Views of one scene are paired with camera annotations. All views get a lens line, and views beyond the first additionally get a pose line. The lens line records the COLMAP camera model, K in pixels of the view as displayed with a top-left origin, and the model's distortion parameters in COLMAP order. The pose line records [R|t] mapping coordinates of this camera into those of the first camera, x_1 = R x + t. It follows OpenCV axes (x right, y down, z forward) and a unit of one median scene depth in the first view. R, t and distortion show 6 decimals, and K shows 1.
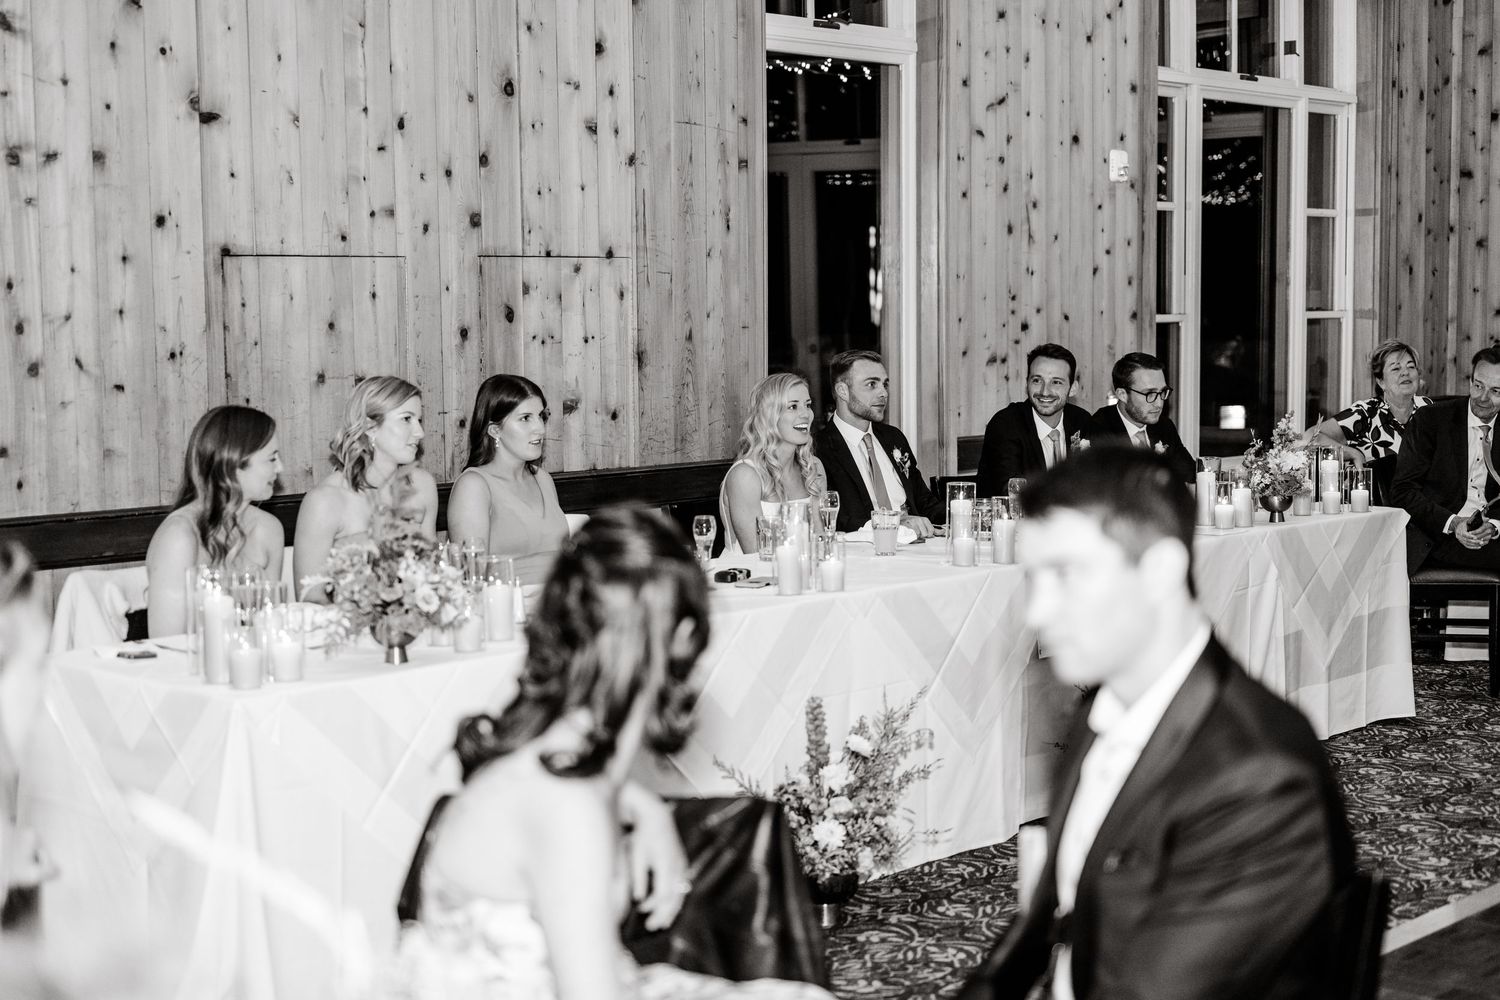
lens RADIAL K [[2099.9, 0, 759.7], [0, 2099.9, 500.2], [0, 0, 1]] dist [-0.010764, 0.000000]
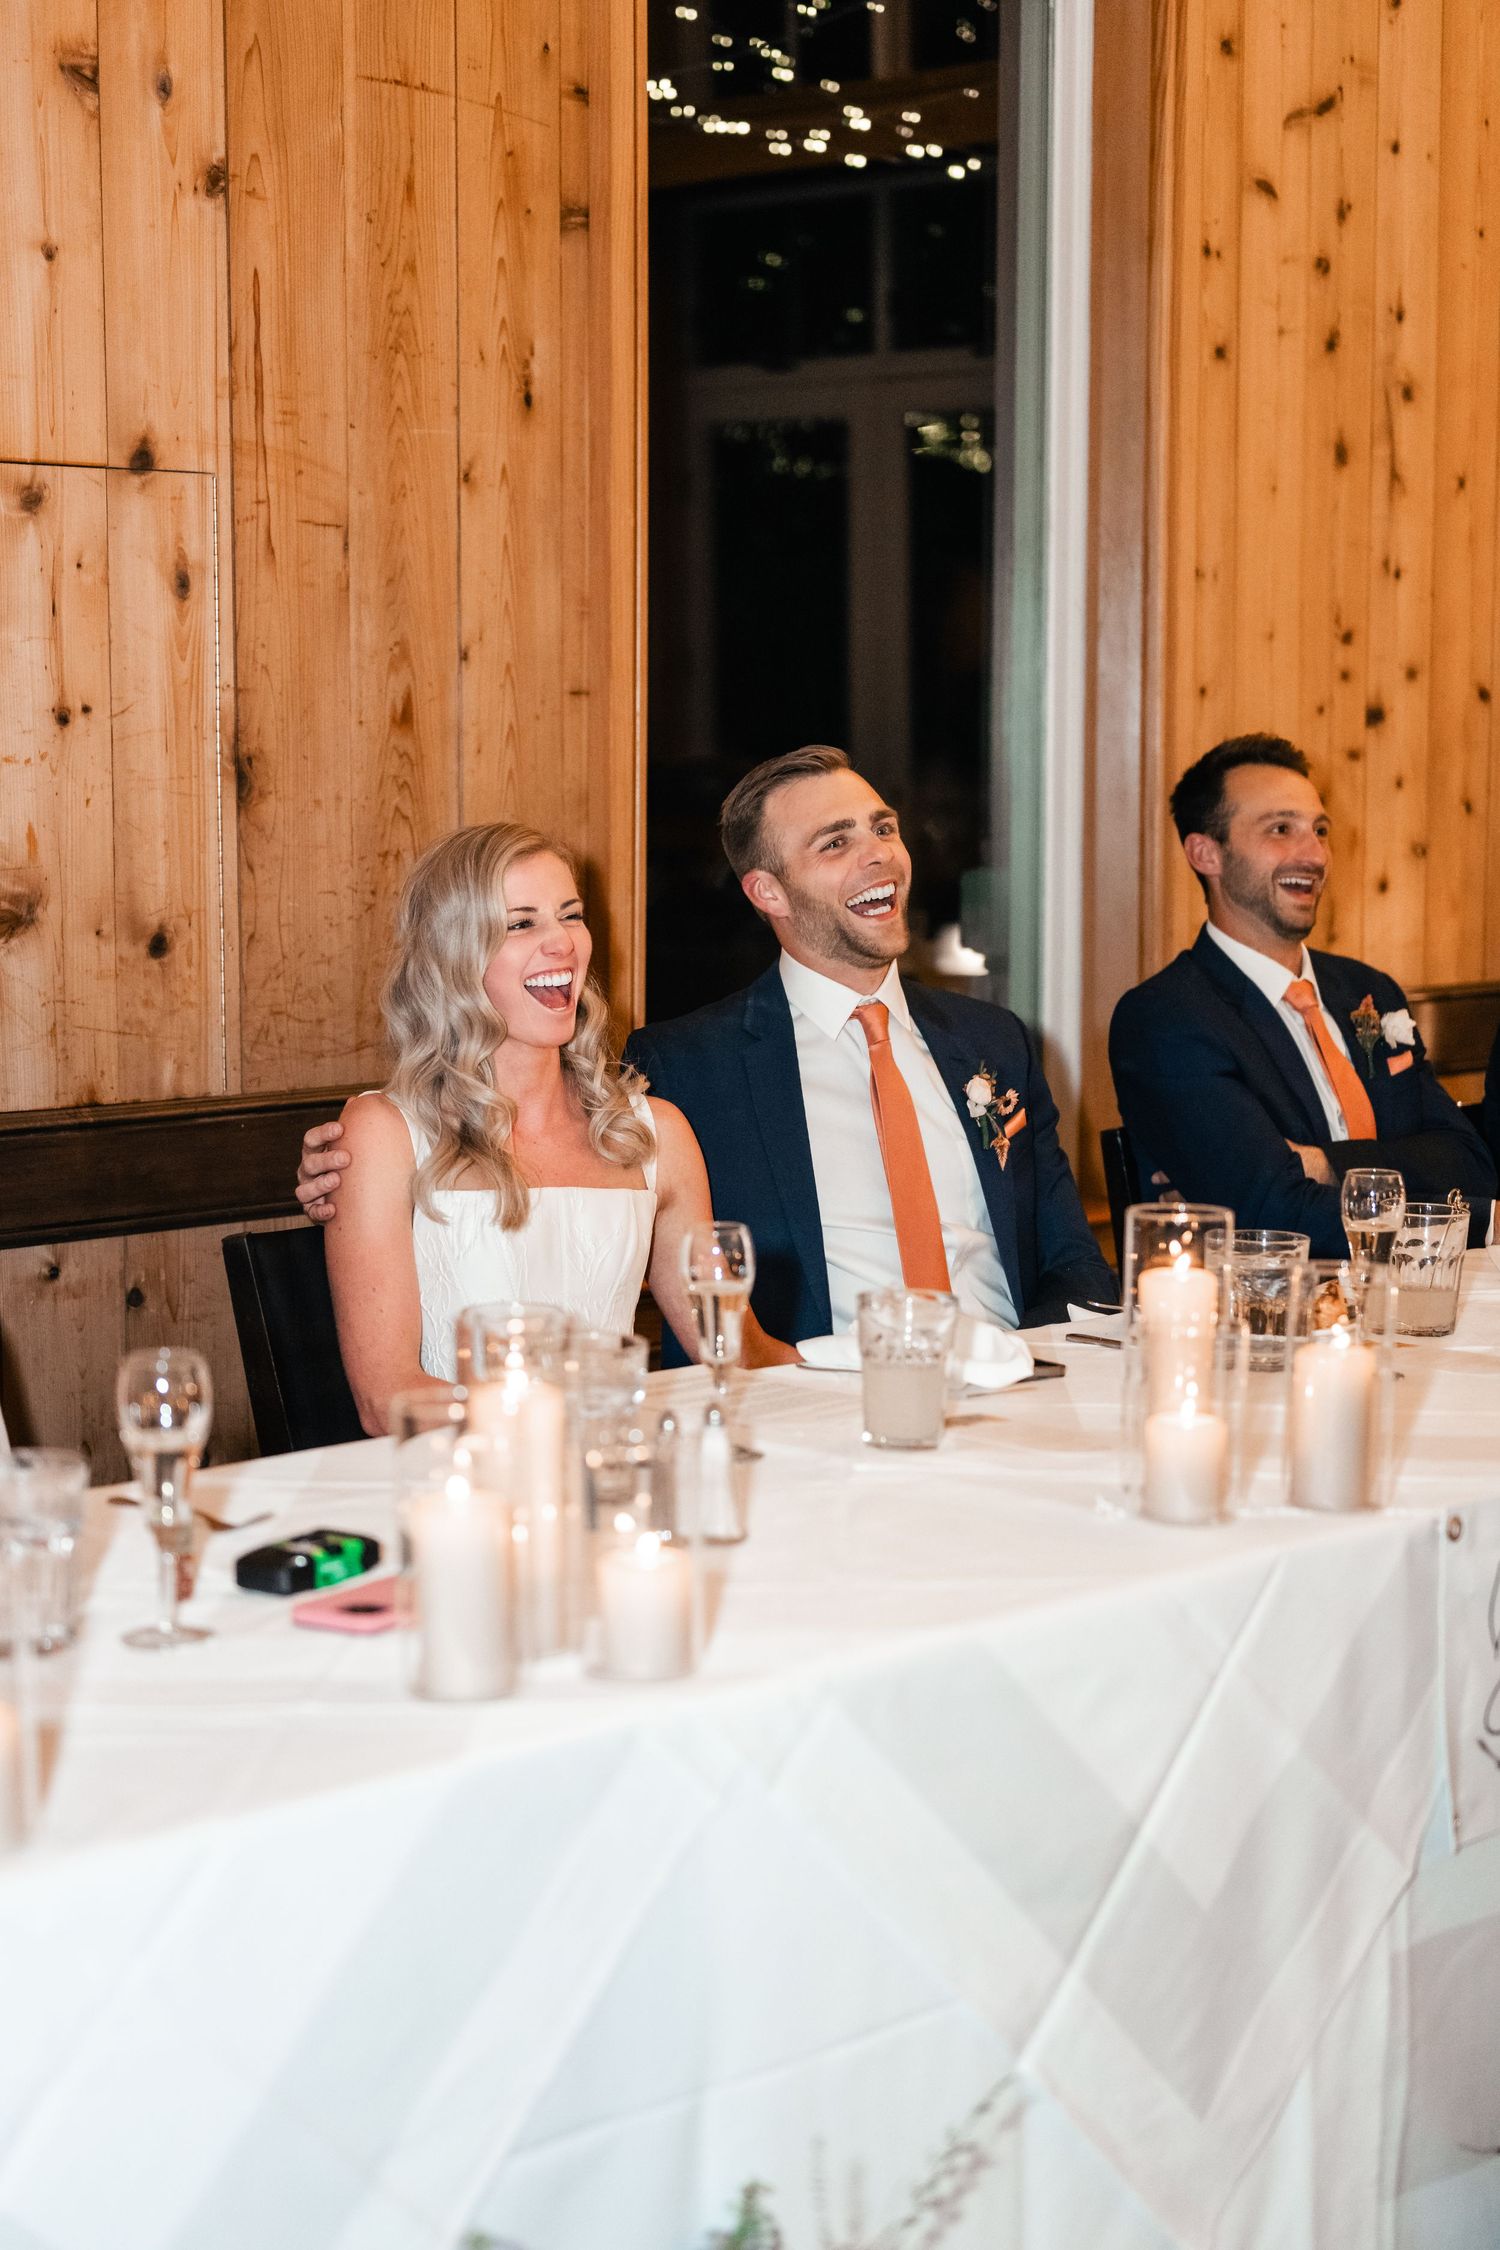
lens RADIAL K [[3149.8, 0, 727.8], [0, 3149.8, 1124.6], [0, 0, 1]] dist [-0.010764, 0.000000]
pose [[0.998127, 0.015559, -0.059172, 0.051276], [-0.014106, 0.999591, 0.024888, -0.024636], [0.059535, -0.024006, 0.997938, 0.490065]]
